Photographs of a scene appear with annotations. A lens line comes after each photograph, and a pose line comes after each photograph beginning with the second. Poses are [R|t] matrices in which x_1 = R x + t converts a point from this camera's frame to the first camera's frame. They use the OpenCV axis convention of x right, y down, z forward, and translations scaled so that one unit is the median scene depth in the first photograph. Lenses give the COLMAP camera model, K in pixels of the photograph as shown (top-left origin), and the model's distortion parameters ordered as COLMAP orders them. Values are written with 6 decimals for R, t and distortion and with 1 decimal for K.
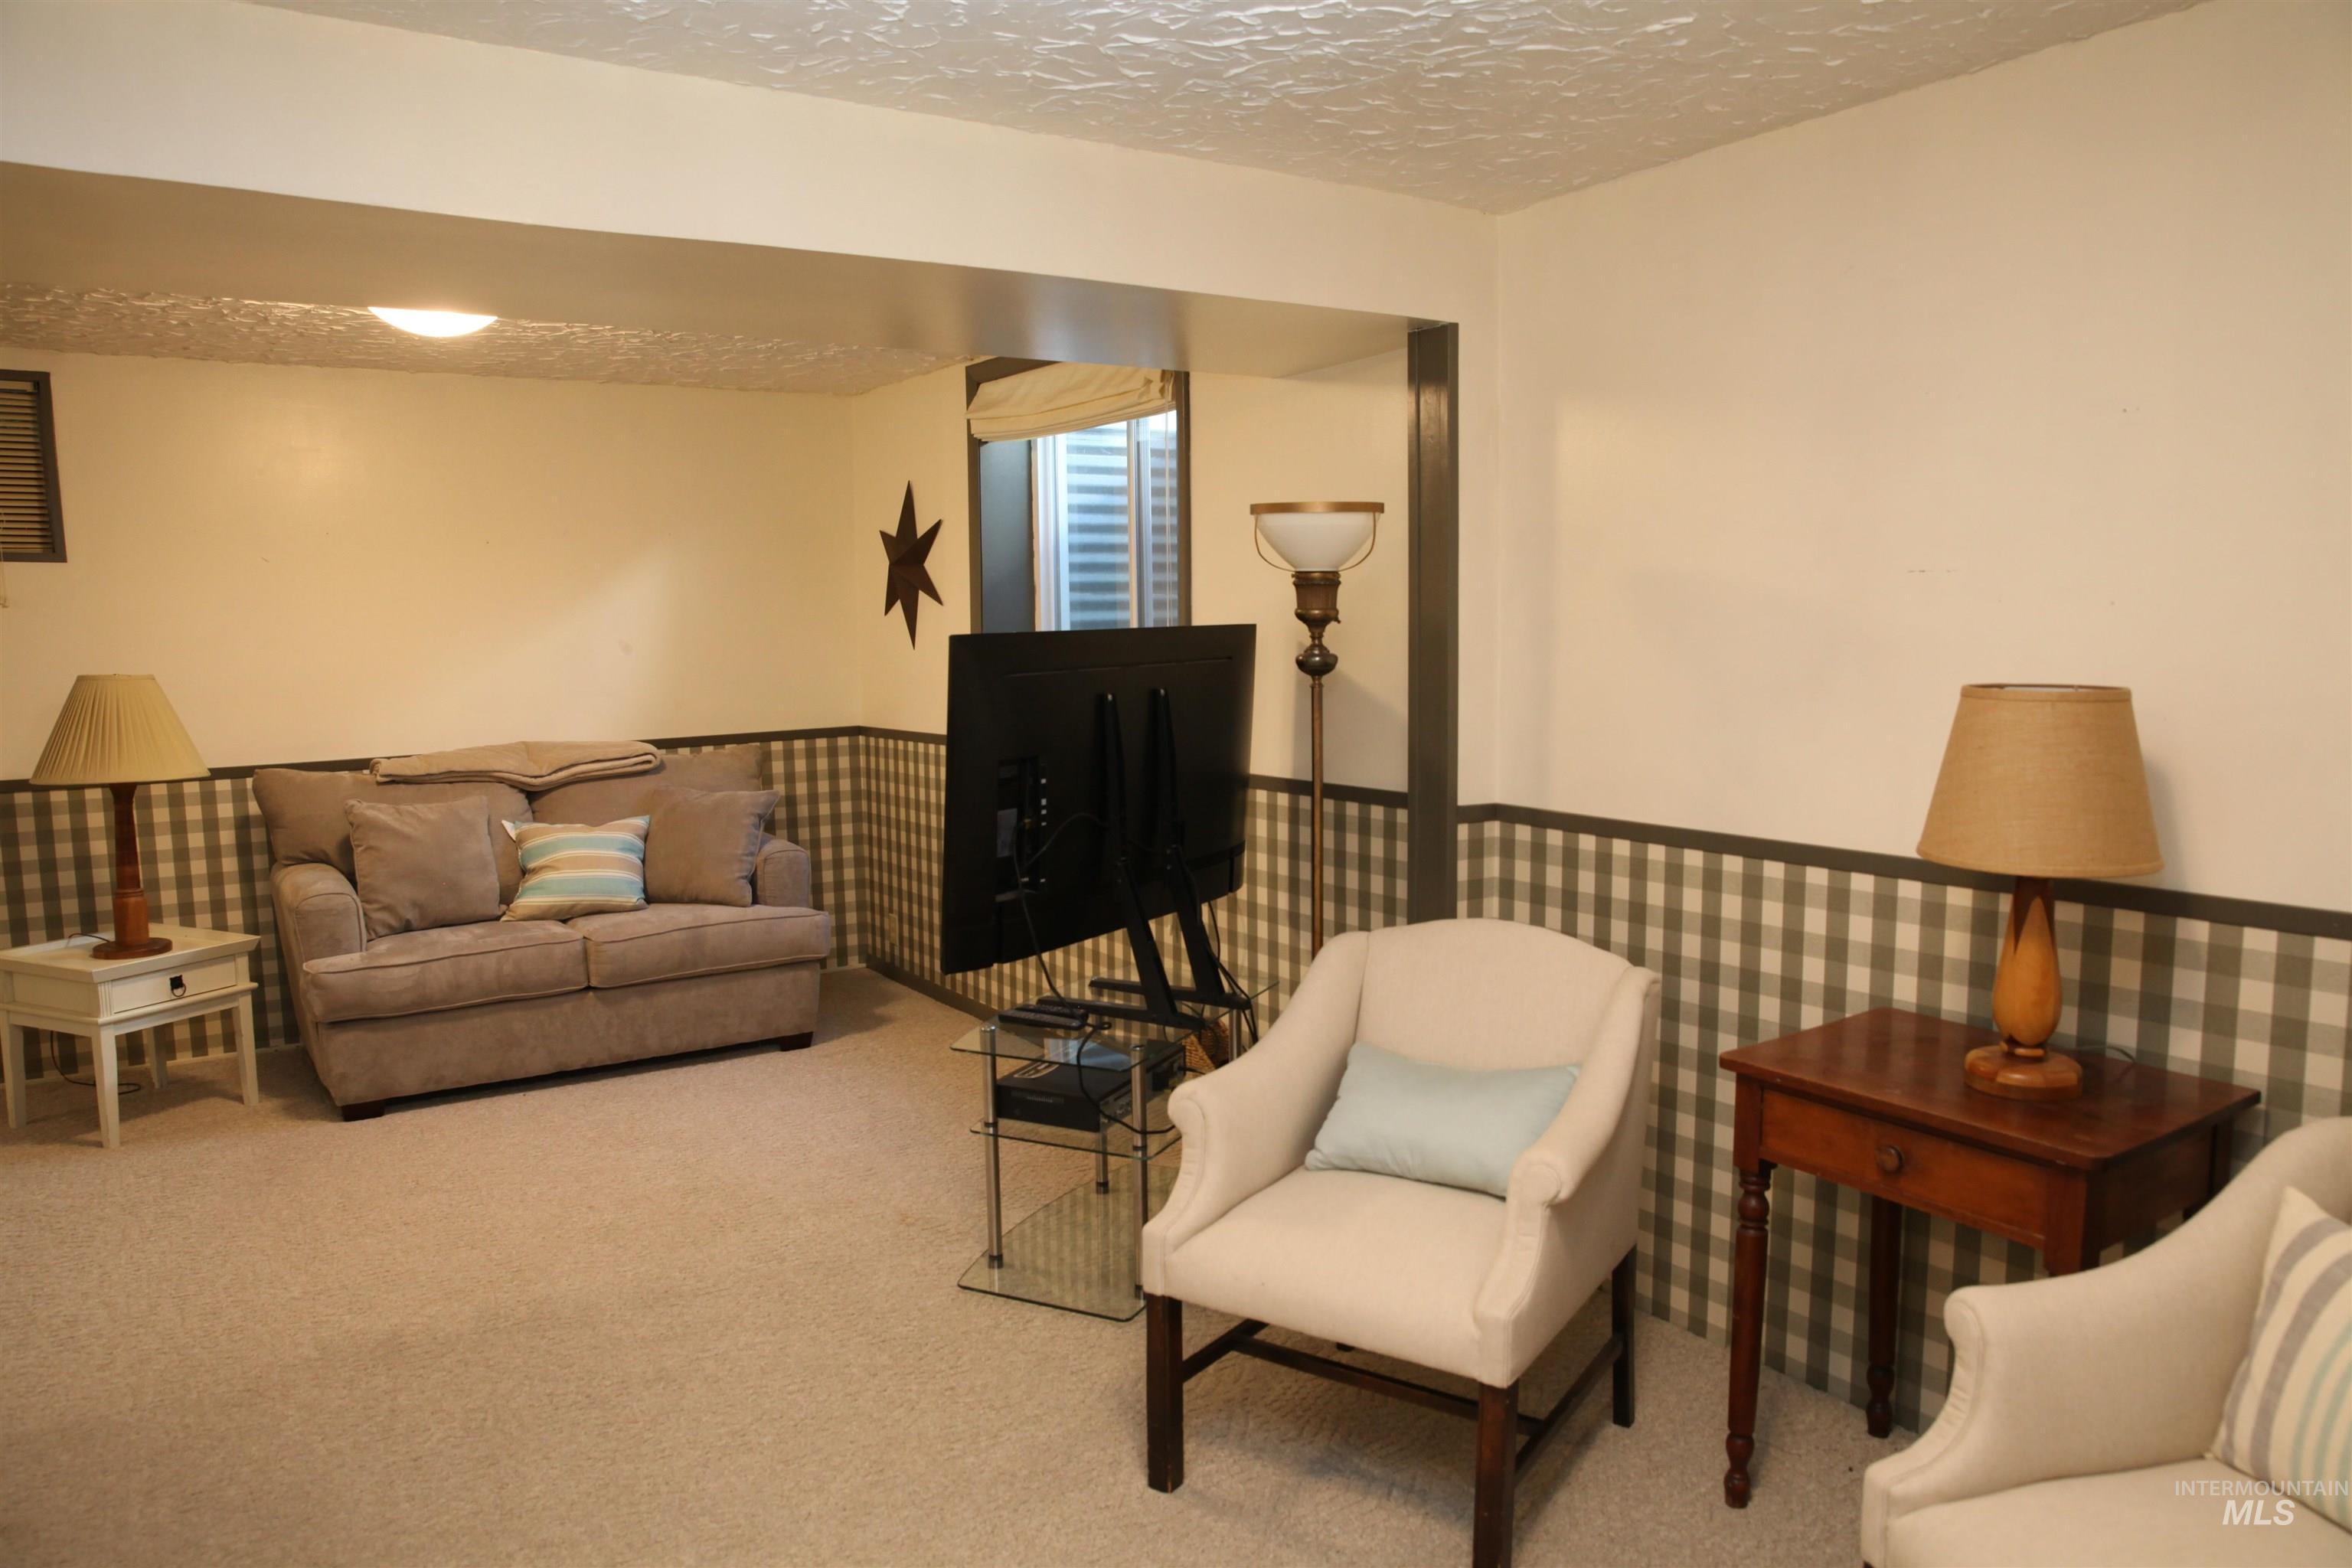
lens RADIAL K [[1603.2, 0, 1176.0], [0, 1603.2, 784.0], [0, 0, 1]] dist [-0.105466, 0.081224]
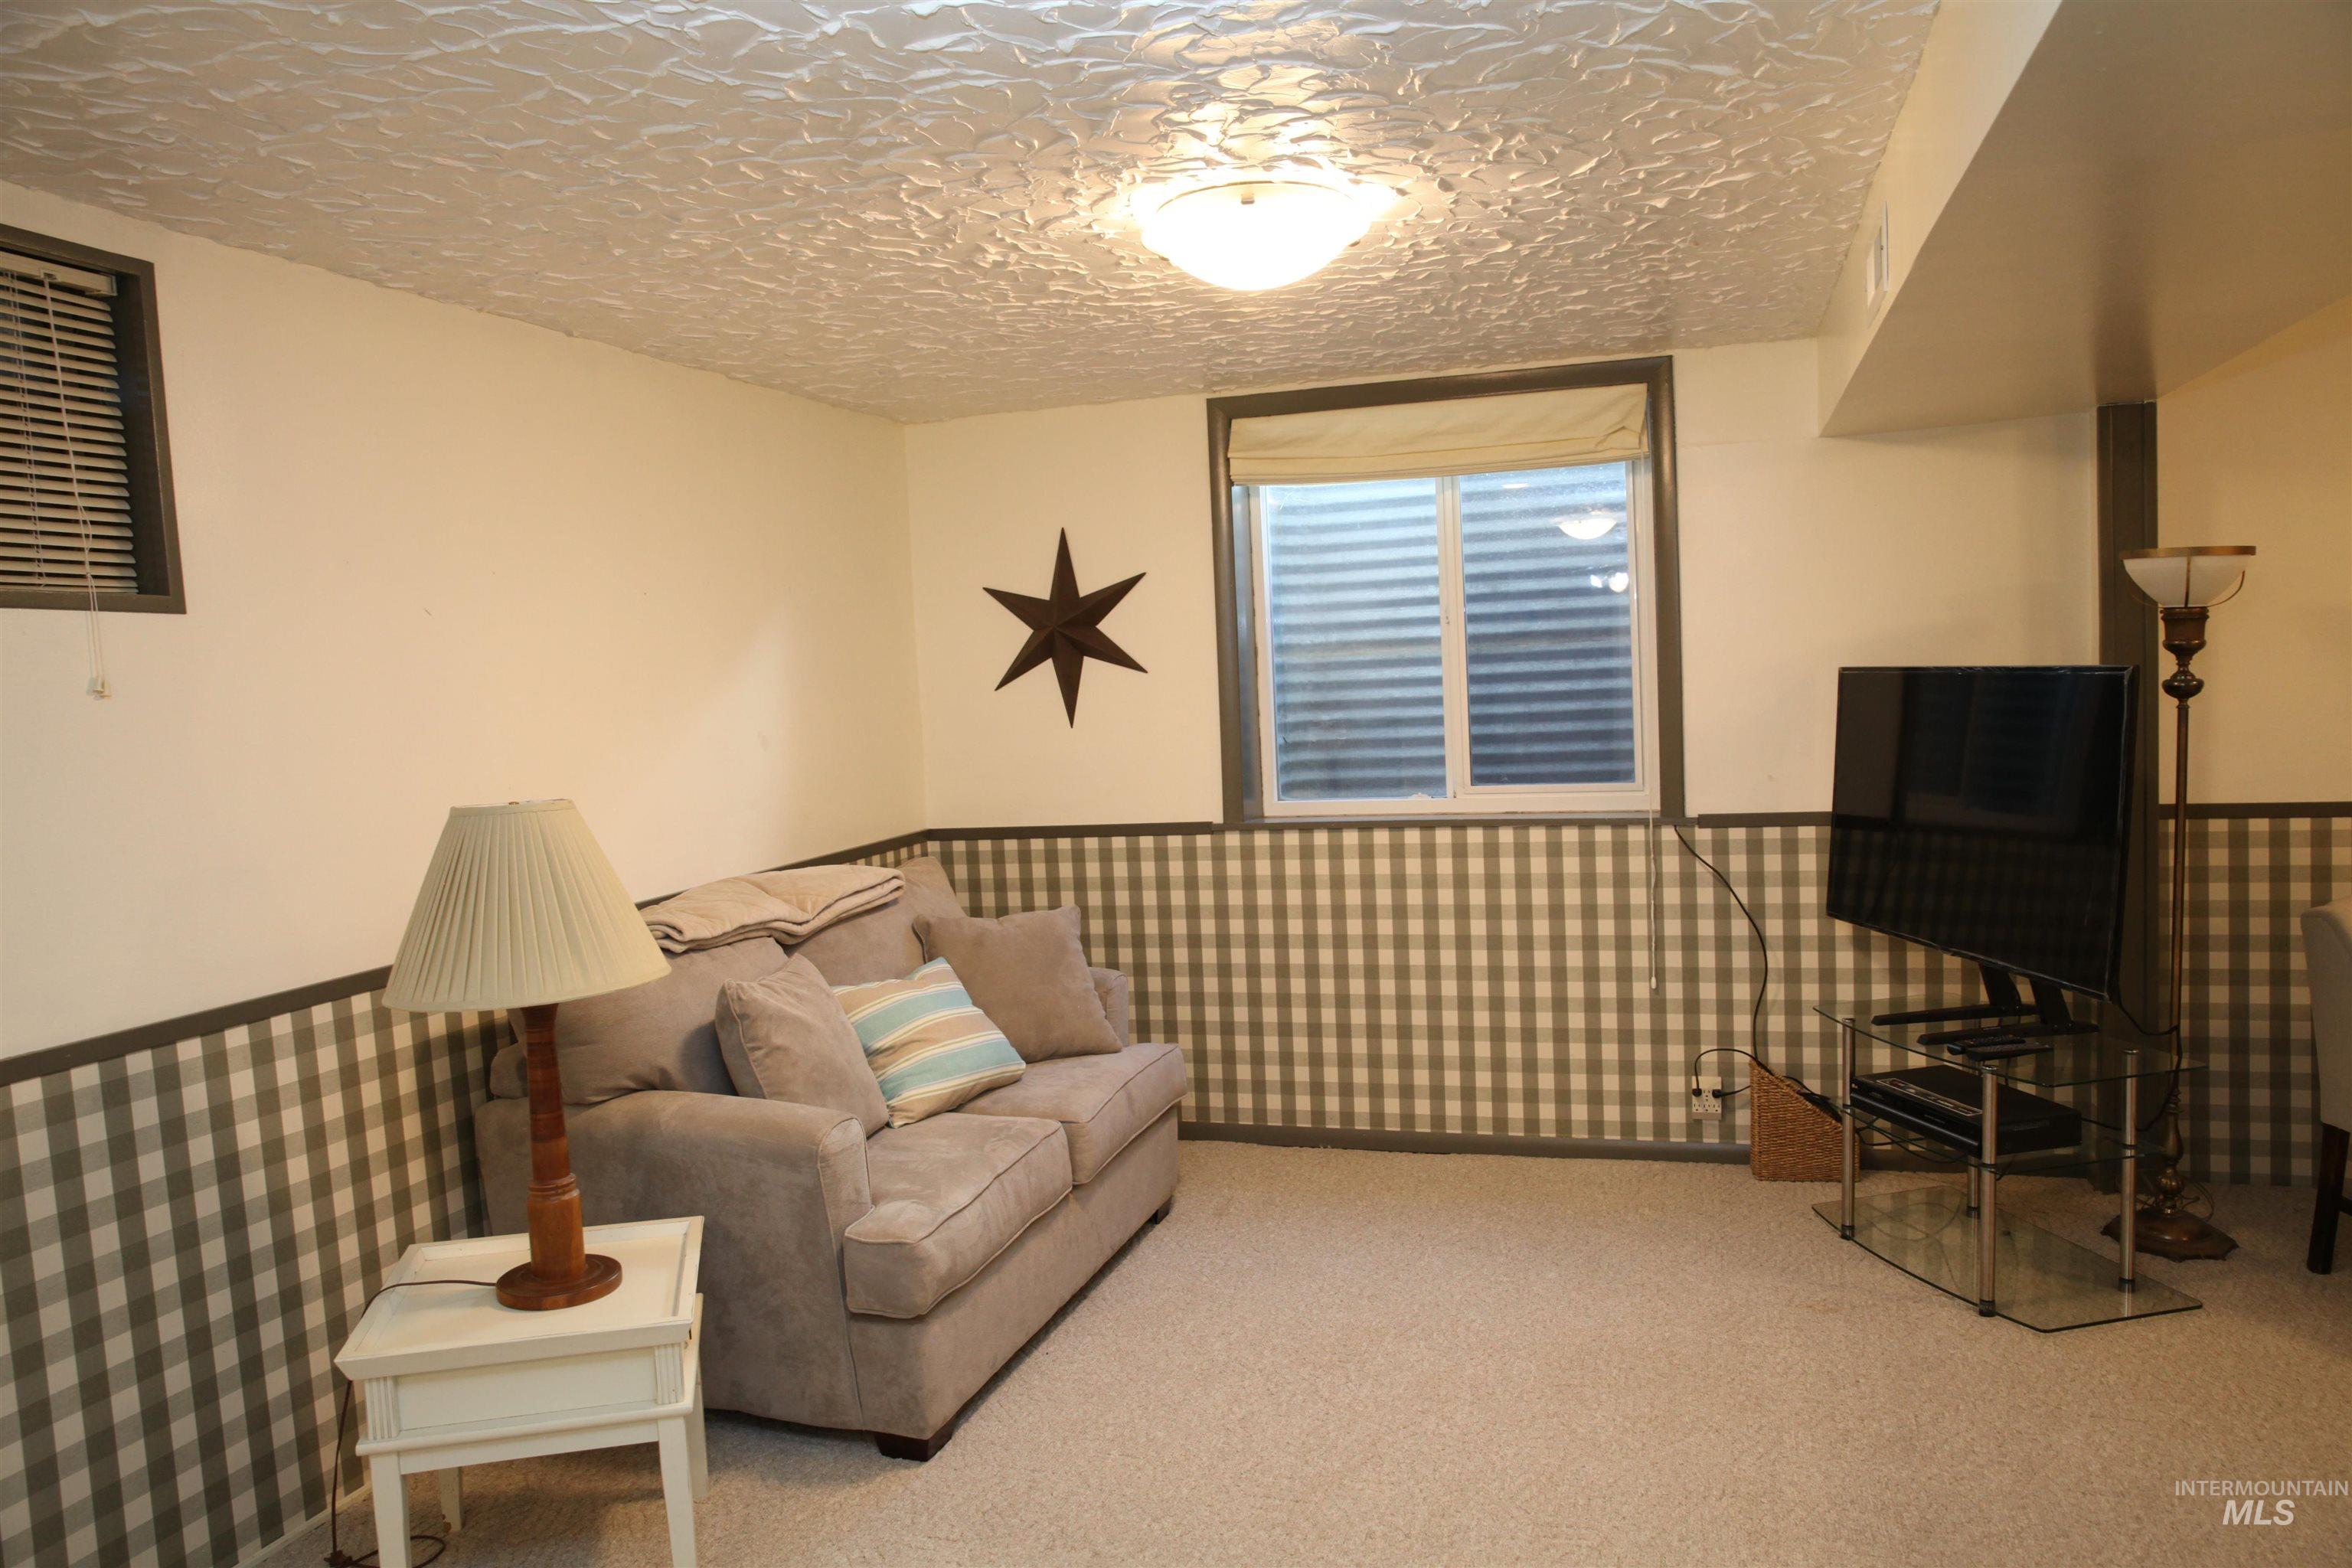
lens RADIAL K [[1603.2, 0, 1176.0], [0, 1603.2, 784.0], [0, 0, 1]] dist [-0.105466, 0.081224]
pose [[0.786362, -0.067322, 0.614087, -0.744353], [0.103025, 0.994415, -0.022909, -0.034519], [-0.609115, 0.081281, 0.788906, 0.351521]]
